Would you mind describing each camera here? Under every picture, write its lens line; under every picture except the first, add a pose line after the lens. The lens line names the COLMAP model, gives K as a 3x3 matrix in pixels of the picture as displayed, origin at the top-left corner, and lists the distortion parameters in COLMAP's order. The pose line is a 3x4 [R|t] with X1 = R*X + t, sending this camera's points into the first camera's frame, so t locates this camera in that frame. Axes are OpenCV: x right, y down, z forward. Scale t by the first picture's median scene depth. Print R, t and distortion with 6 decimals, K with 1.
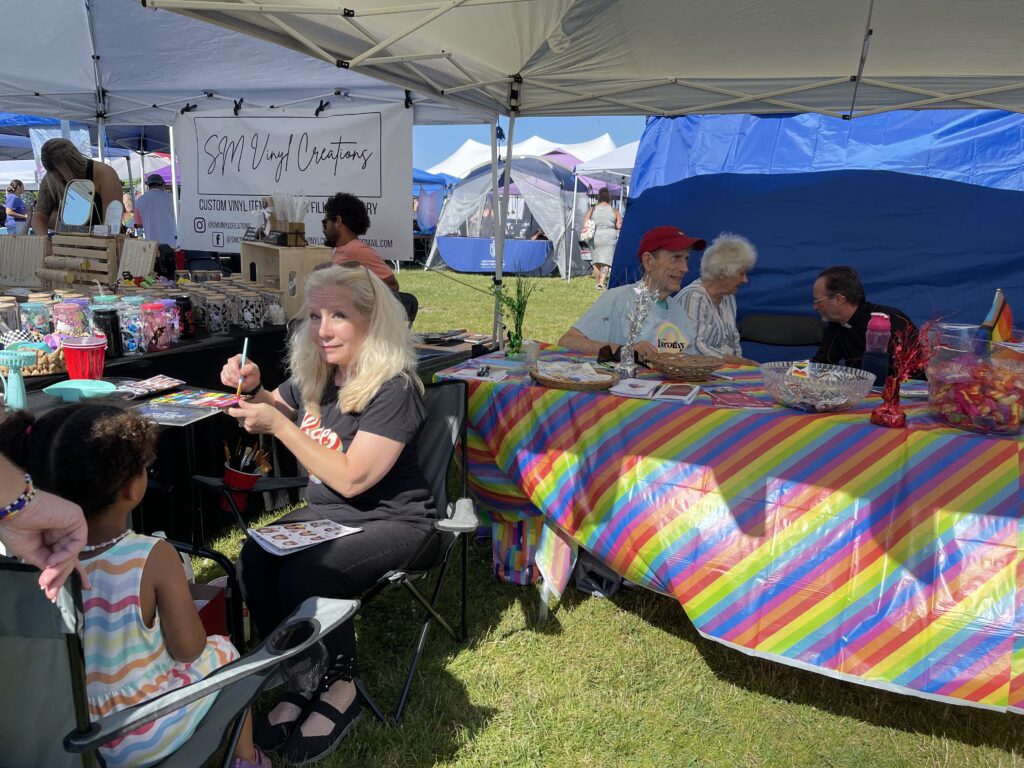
lens RADIAL K [[760.2, 0, 509.9], [0, 760.2, 377.9], [0, 0, 1]] dist [0.030052, -0.051128]
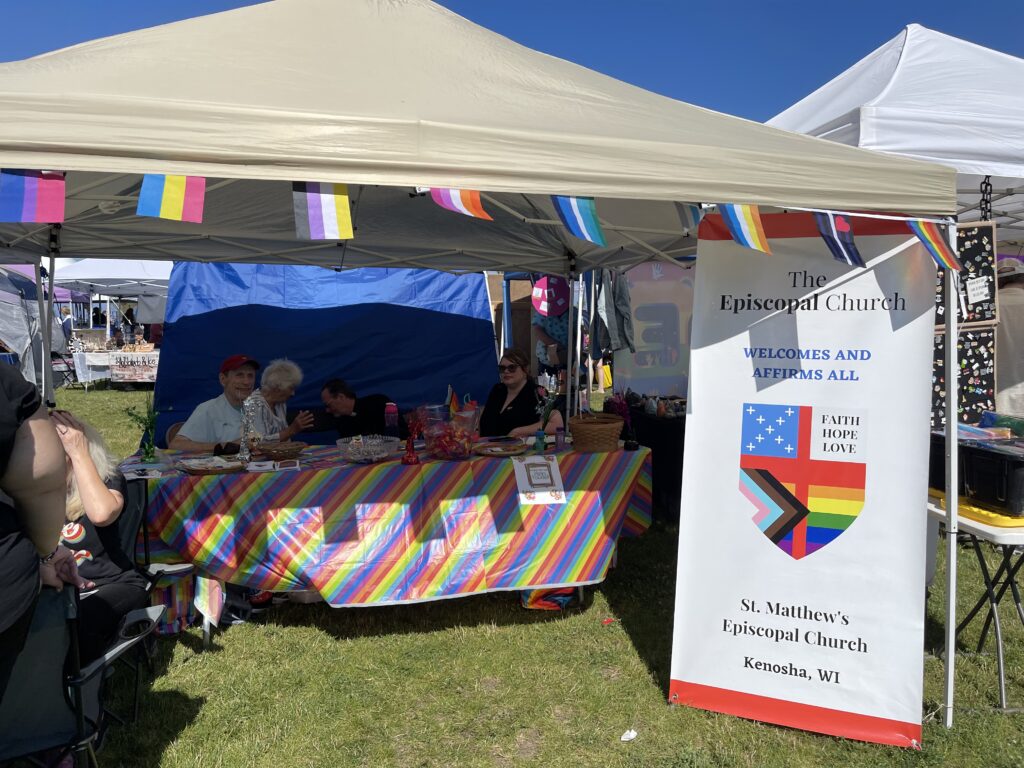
lens RADIAL K [[760.2, 0, 509.9], [0, 760.2, 377.9], [0, 0, 1]] dist [0.030052, -0.051128]
pose [[0.773916, -0.072961, 0.629071, -0.402731], [0.148425, 0.986571, -0.068175, 0.016193], [-0.615649, 0.146131, 0.774353, -0.524720]]
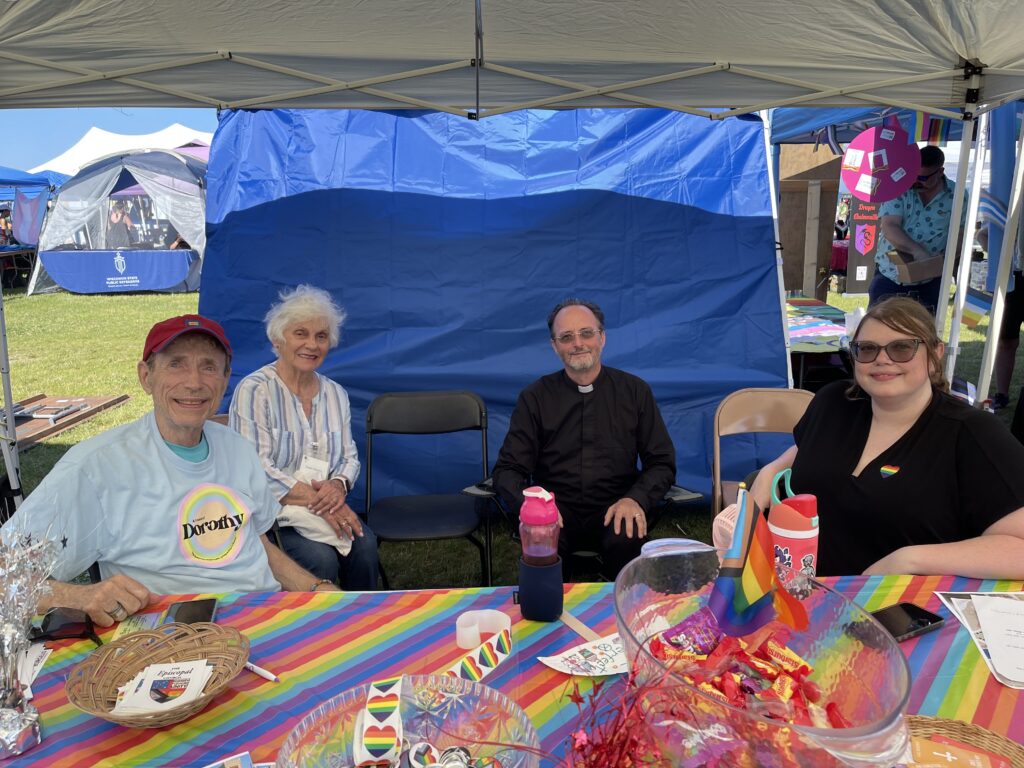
lens RADIAL K [[760.2, 0, 509.9], [0, 760.2, 377.9], [0, 0, 1]] dist [0.030052, -0.051128]
pose [[0.920838, -0.115720, 0.372379, 0.273054], [0.110019, 0.993255, 0.036603, -0.187509], [-0.374103, 0.007263, 0.927359, 0.502719]]
